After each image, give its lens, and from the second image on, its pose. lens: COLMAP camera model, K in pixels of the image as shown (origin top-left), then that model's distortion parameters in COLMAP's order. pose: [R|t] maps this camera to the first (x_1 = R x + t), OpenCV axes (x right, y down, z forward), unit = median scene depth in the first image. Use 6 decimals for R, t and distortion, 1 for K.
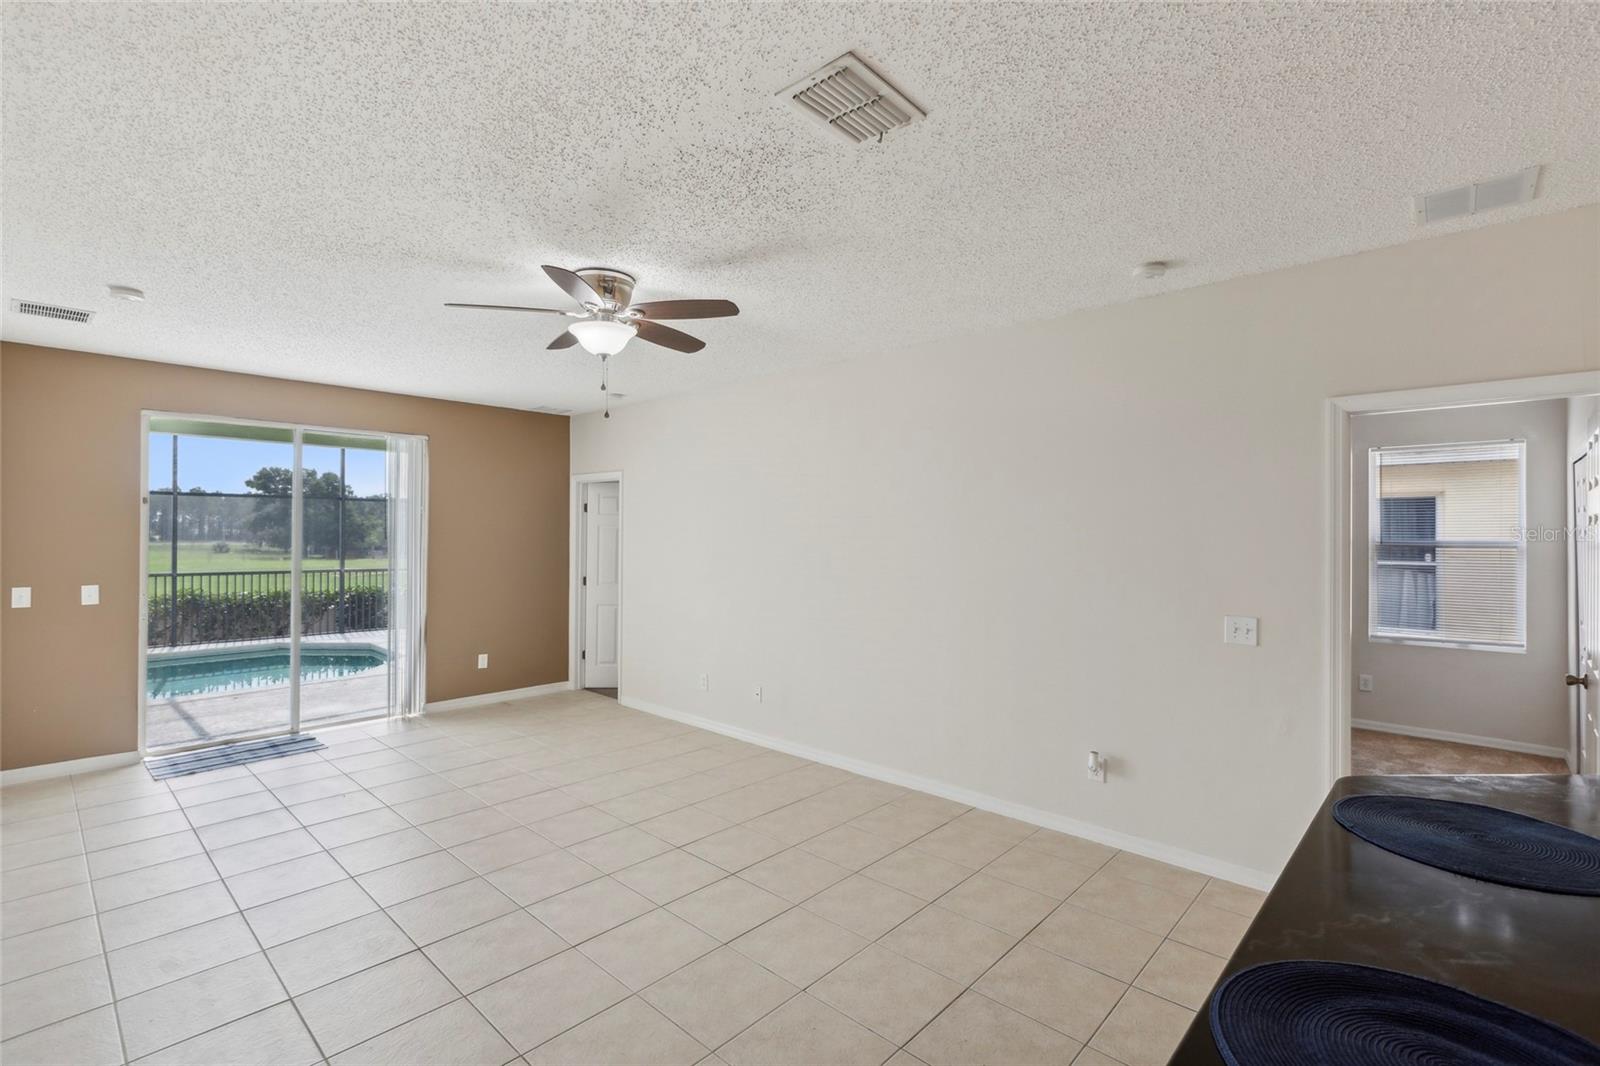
lens RADIAL K [[721.3, 0, 796.5], [0, 721.3, 530.5], [0, 0, 1]] dist [-0.000893, -0.001649]
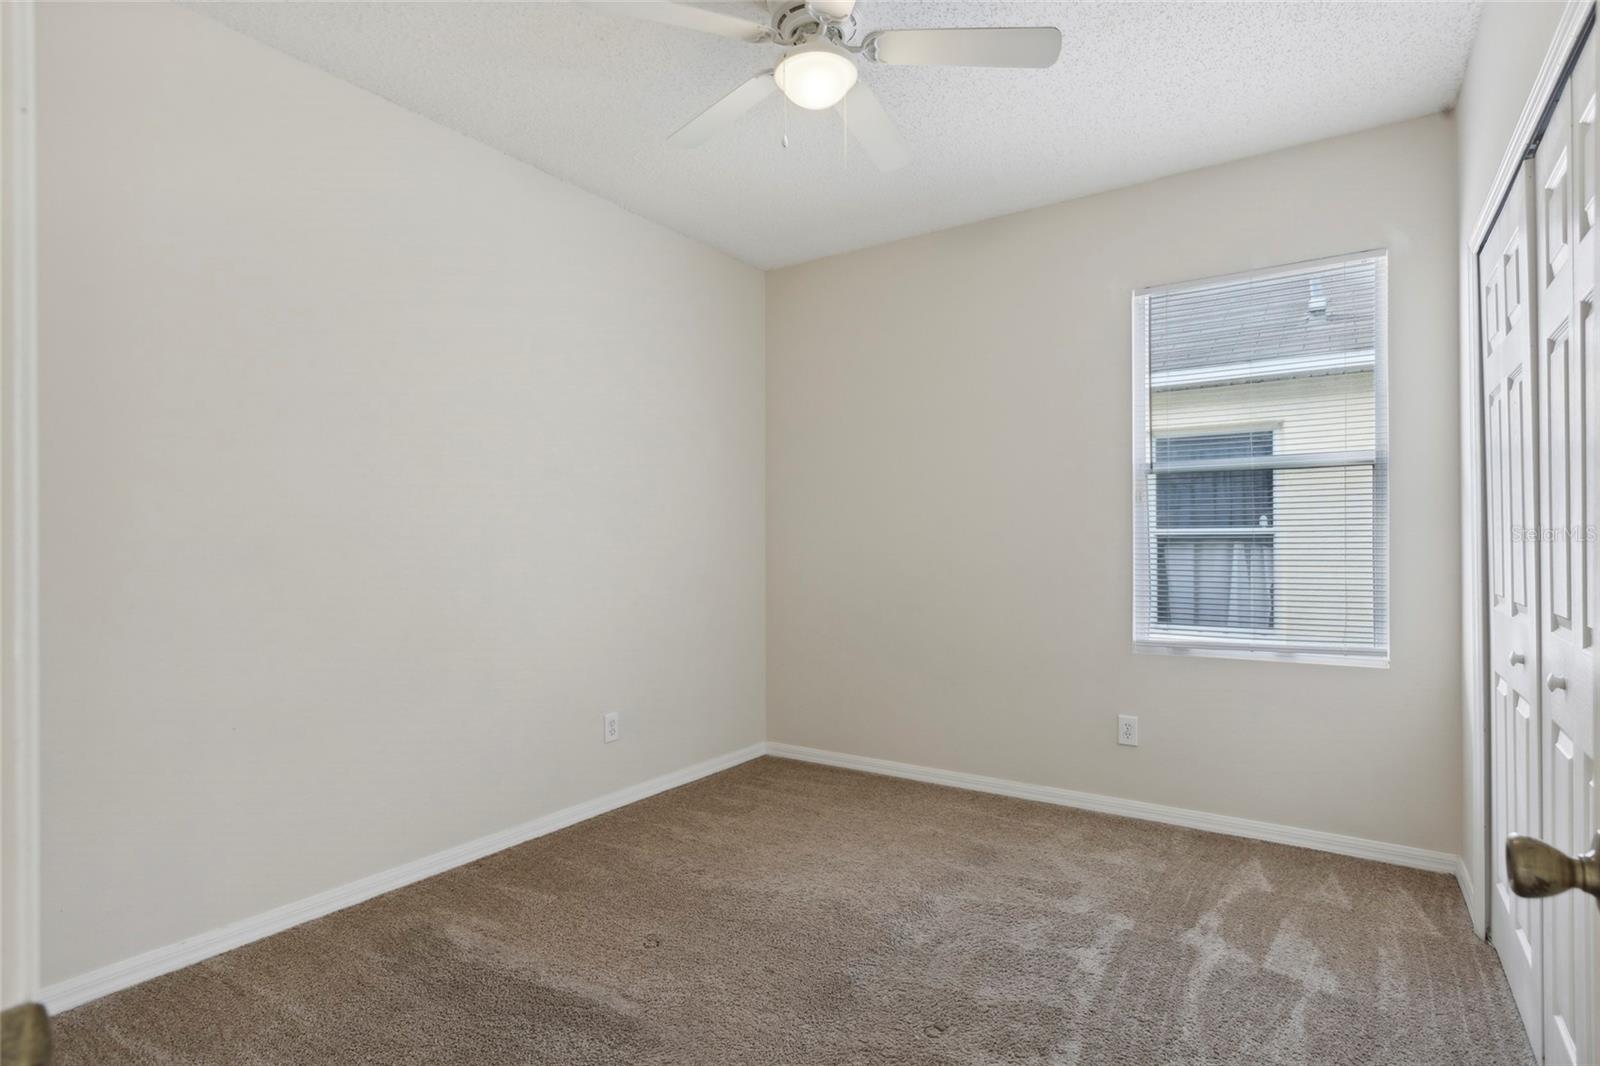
lens RADIAL K [[841.8, 0, 798.4], [0, 841.8, 530.6], [0, 0, 1]] dist [-0.013168, -0.000468]
pose [[0.983889, -0.003291, 0.178752, 0.333338], [0.003527, 0.999993, -0.001003, 0.048749], [-0.178747, 0.001617, 0.983894, 0.330497]]
